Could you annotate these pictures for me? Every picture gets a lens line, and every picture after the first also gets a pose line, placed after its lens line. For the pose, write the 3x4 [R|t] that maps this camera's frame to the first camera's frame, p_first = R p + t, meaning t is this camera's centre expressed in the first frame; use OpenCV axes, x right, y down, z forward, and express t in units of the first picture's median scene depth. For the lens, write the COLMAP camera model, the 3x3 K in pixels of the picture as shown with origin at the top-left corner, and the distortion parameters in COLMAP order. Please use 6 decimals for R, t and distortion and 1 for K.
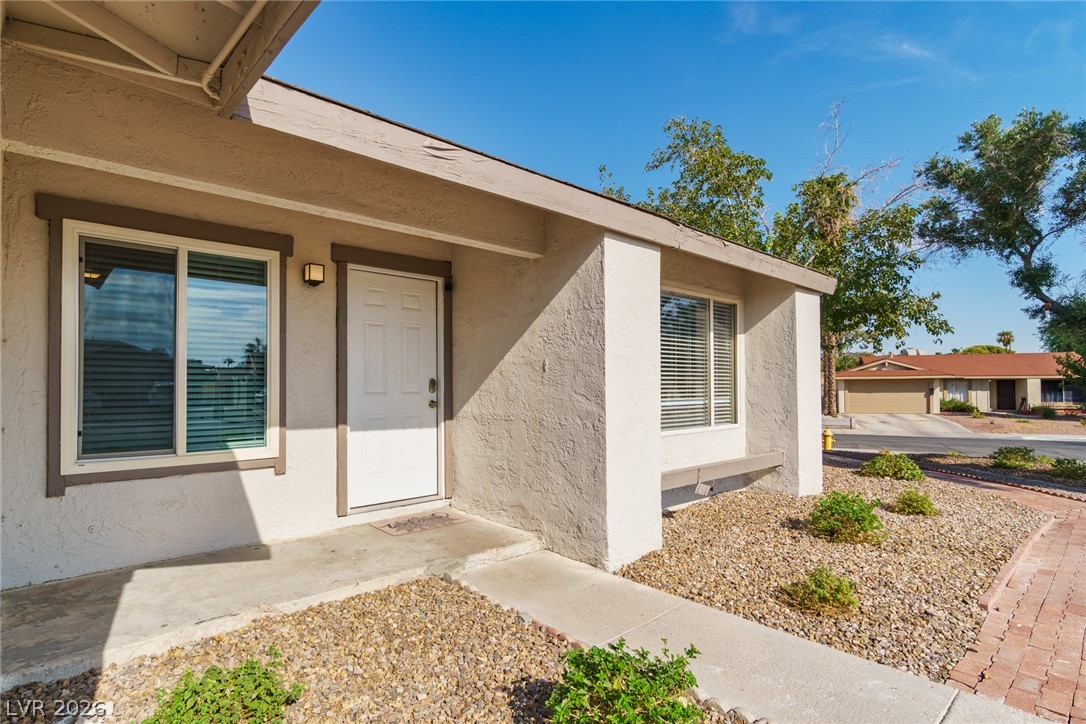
lens RADIAL K [[556.4, 0, 536.2], [0, 556.4, 362.2], [0, 0, 1]] dist [-0.000097, -0.000586]
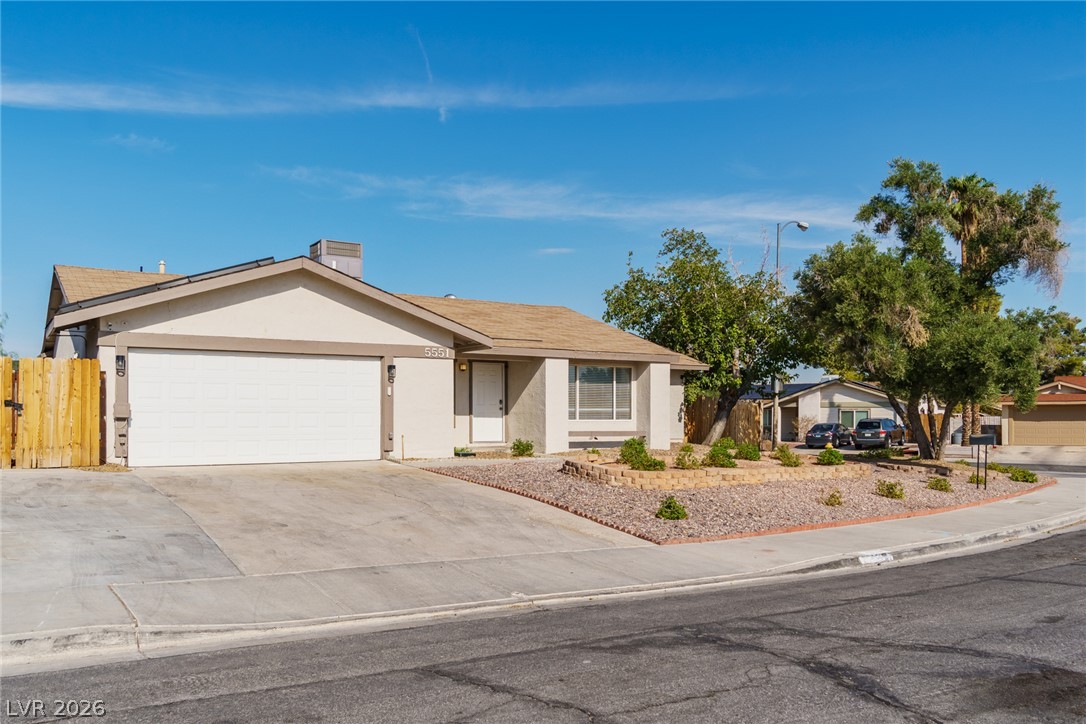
lens RADIAL K [[857.9, 0, 543.6], [0, 857.9, 365.5], [0, 0, 1]] dist [0.014057, -0.003855]
pose [[0.979796, -0.006052, -0.199909, 1.056751], [0.002707, 0.999852, -0.017003, -0.082674], [0.199982, 0.016119, 0.979667, -3.788196]]
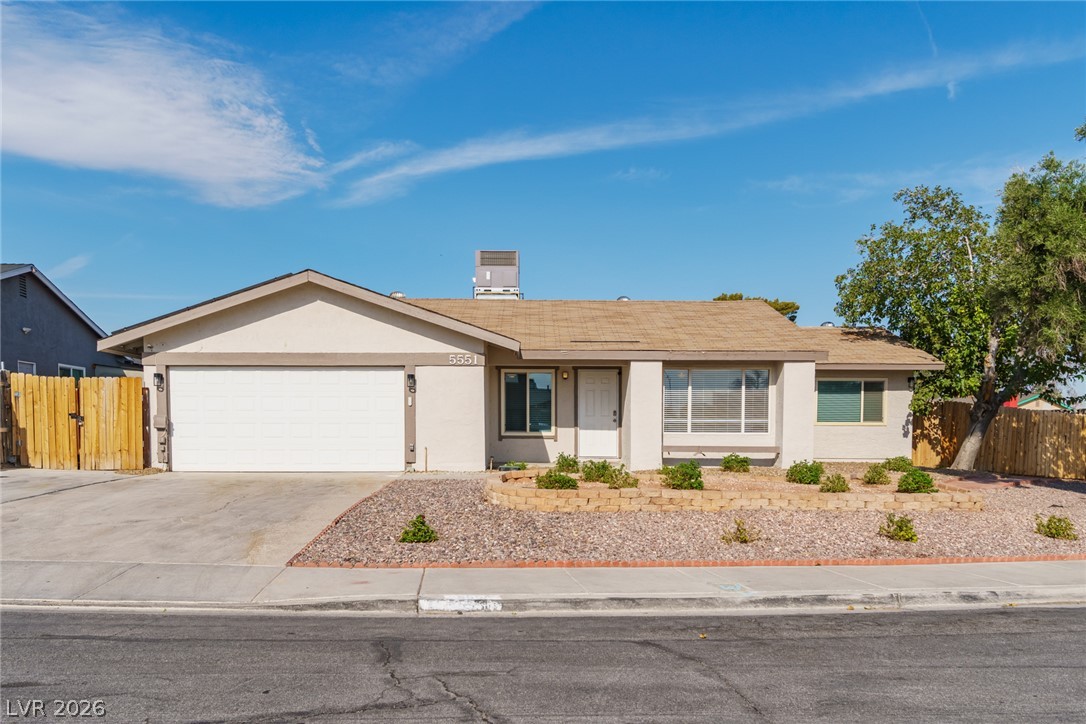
lens RADIAL K [[890.8, 0, 549.1], [0, 890.8, 440.9], [0, 0, 1]] dist [-0.000300, -0.008510]
pose [[0.737296, 0.009967, -0.675497, 2.738935], [0.022754, 0.998957, 0.039576, 0.000538], [0.675187, -0.044550, 0.736300, -2.561761]]
